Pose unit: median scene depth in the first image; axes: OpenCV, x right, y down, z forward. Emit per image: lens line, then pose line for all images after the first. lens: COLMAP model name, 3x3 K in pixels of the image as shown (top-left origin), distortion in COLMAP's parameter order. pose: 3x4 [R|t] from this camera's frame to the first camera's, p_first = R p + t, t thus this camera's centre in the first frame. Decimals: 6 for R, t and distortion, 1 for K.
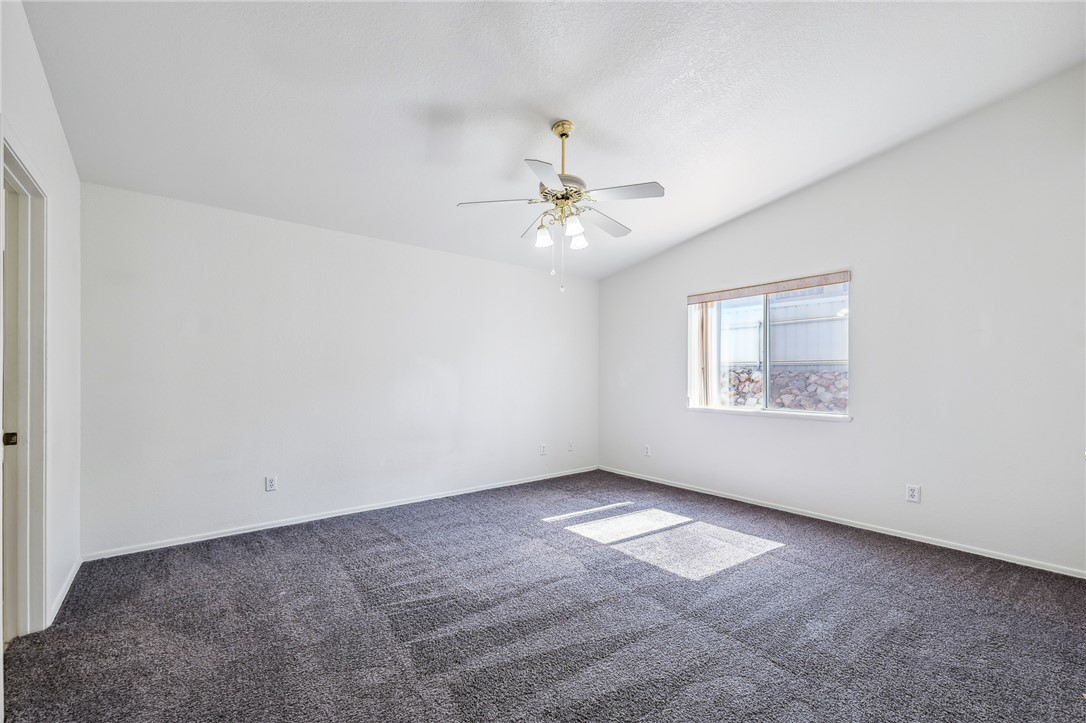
lens RADIAL K [[455.3, 0, 543.9], [0, 455.3, 366.6], [0, 0, 1]] dist [0.000425, -0.000316]
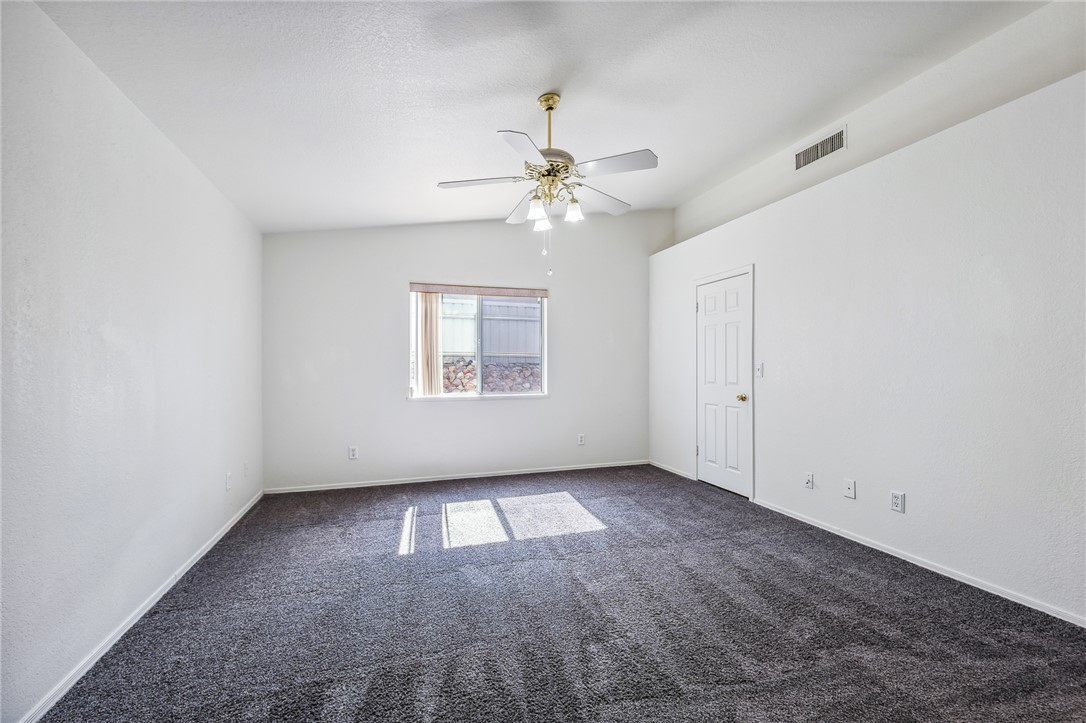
lens RADIAL K [[455.3, 0, 543.8], [0, 455.3, 362.4], [0, 0, 1]] dist [0.000425, -0.000316]
pose [[0.358649, -0.000055, 0.933472, -0.552532], [-0.011752, 0.999920, 0.004574, 0.006316], [-0.933398, -0.012610, 0.358620, 0.444444]]
